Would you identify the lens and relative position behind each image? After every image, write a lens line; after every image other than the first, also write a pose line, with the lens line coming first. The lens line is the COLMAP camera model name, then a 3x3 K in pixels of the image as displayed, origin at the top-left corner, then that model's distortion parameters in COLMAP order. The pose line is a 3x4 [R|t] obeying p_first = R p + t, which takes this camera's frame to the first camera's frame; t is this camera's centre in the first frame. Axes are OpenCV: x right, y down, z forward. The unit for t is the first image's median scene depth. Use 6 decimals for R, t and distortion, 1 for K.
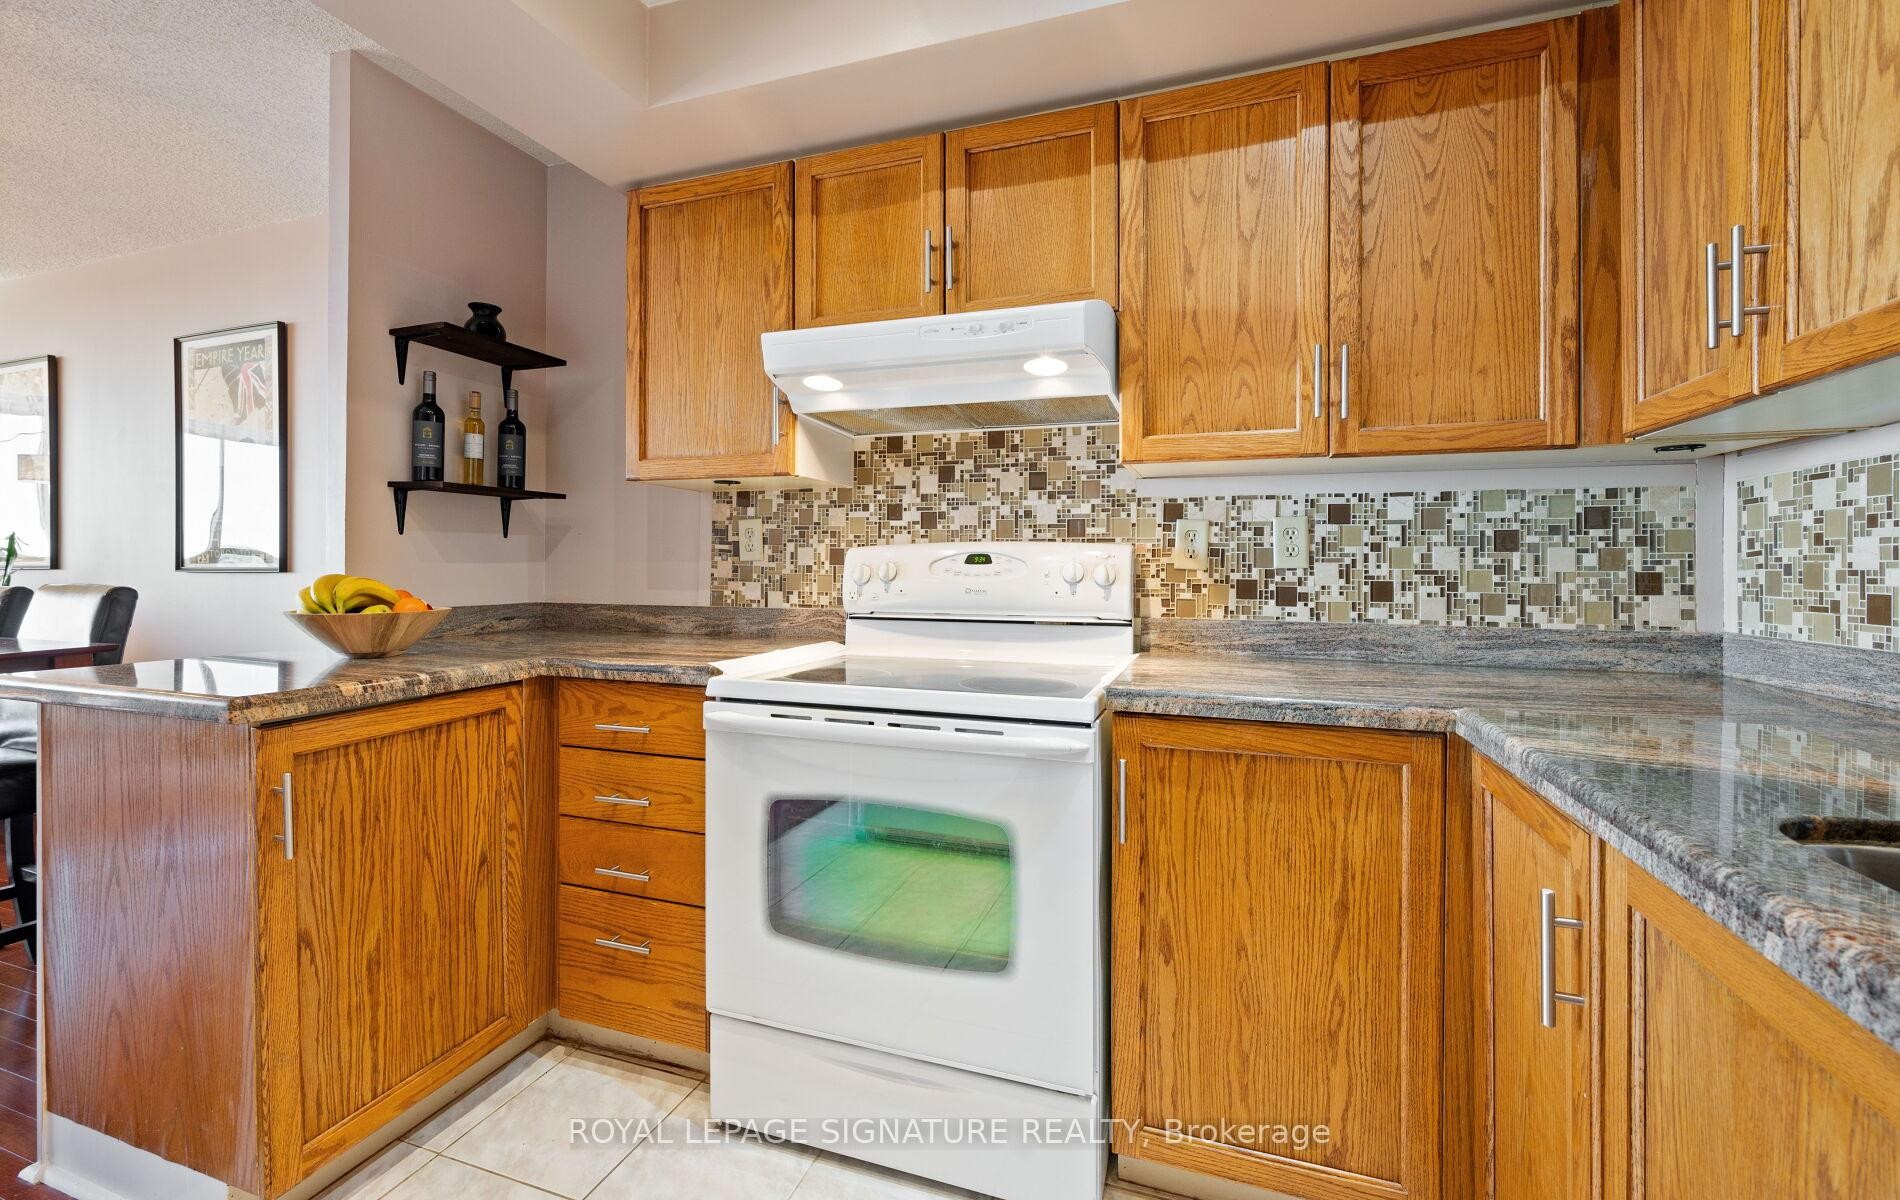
lens RADIAL K [[780.4, 0, 954.8], [0, 780.4, 576.1], [0, 0, 1]] dist [0.000519, -0.000456]
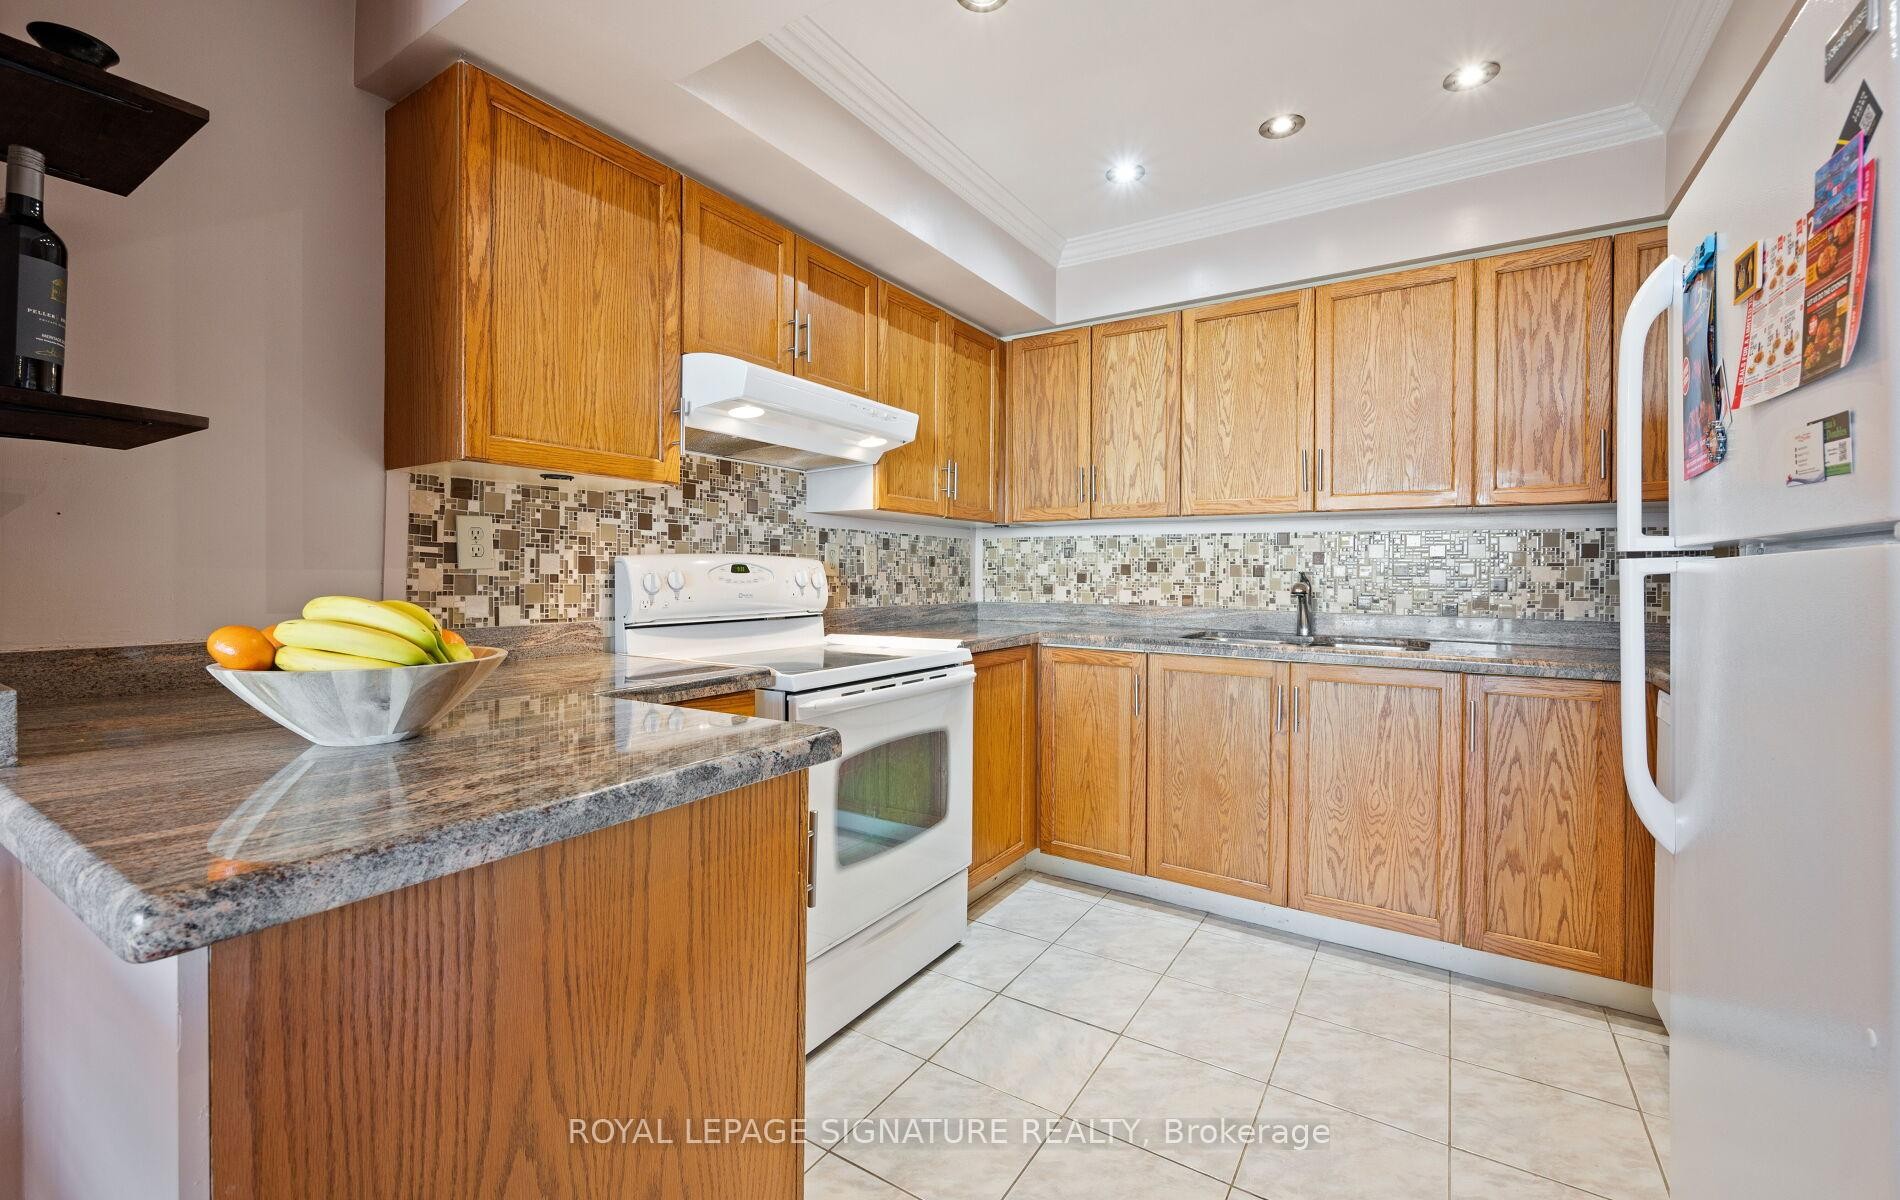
lens RADIAL K [[780.4, 0, 954.8], [0, 780.4, 576.1], [0, 0, 1]] dist [0.000519, -0.000456]
pose [[0.234757, -0.006792, 0.972030, -1.051398], [0.007681, 0.999957, 0.005132, -0.014194], [-0.972024, 0.006261, 0.234800, 0.397413]]
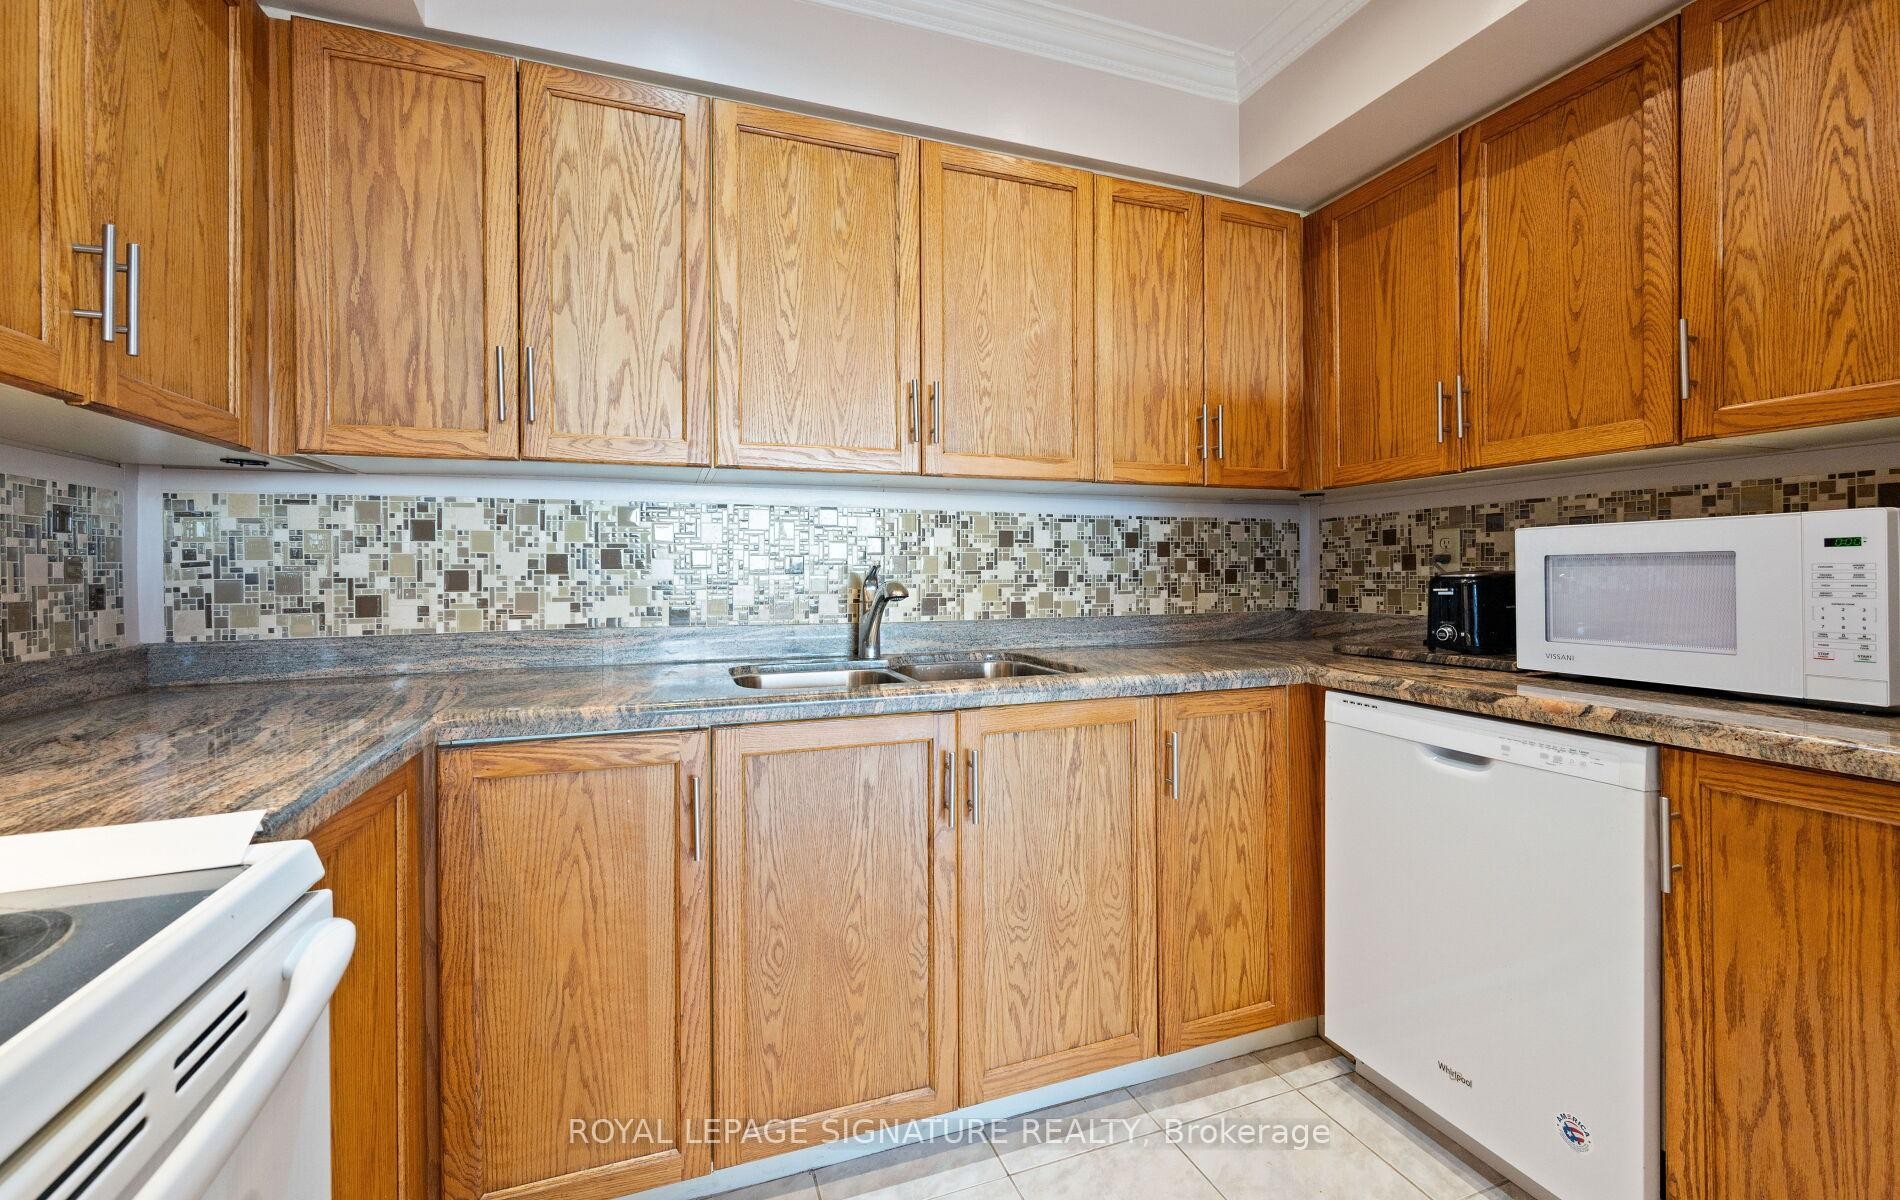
lens RADIAL K [[784.7, 0, 952.6], [0, 784.7, 568.5], [0, 0, 1]] dist [-0.002687, -0.000655]
pose [[-0.633193, 0.000324, 0.773994, -0.330575], [0.014417, 0.999831, 0.011376, -0.015120], [-0.773860, 0.018362, -0.633091, 0.653938]]
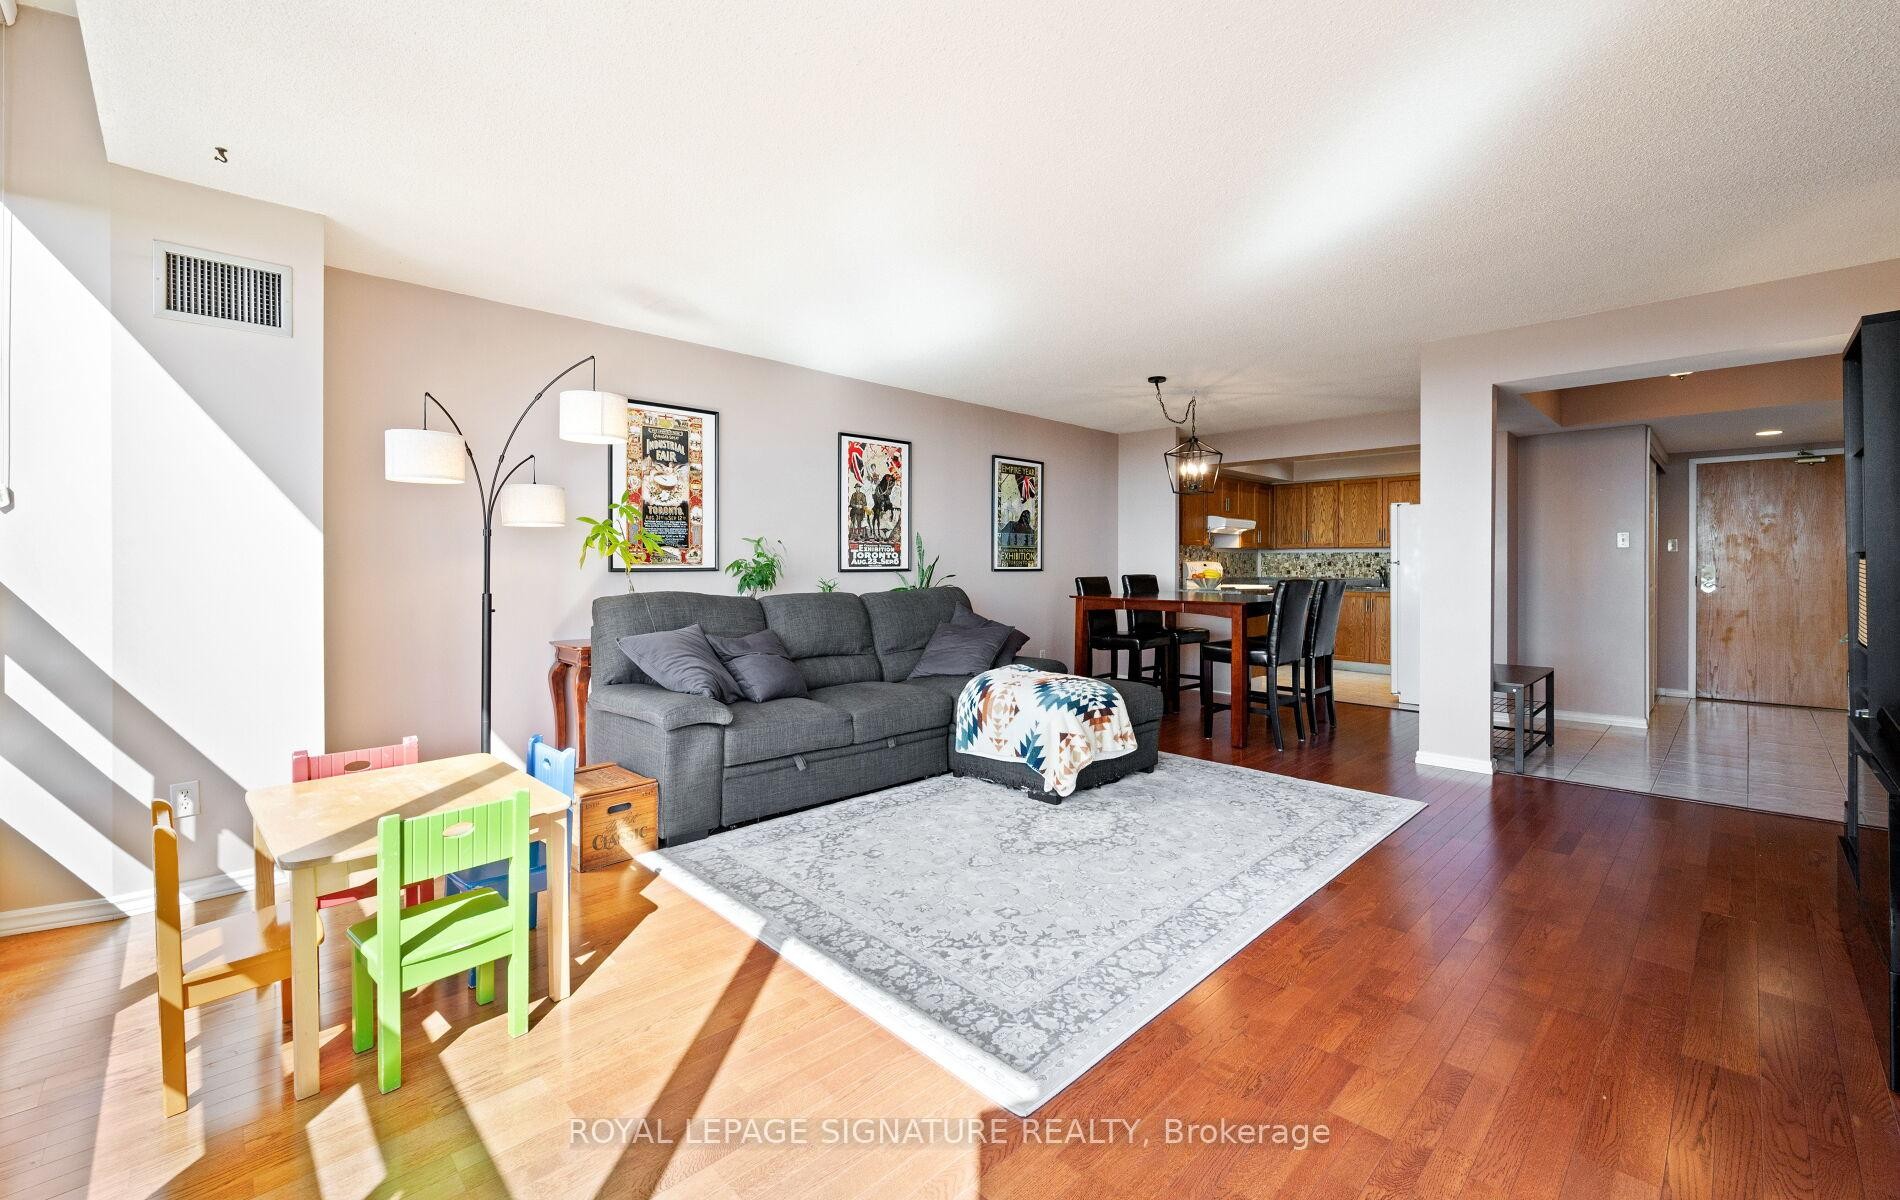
lens RADIAL K [[780.4, 0, 954.8], [0, 780.4, 576.1], [0, 0, 1]] dist [0.000519, -0.000456]
pose [[0.445778, -0.016386, 0.894994, -4.496654], [0.009835, 0.999862, 0.013407, -0.033987], [-0.895090, 0.002826, 0.445878, 0.304316]]
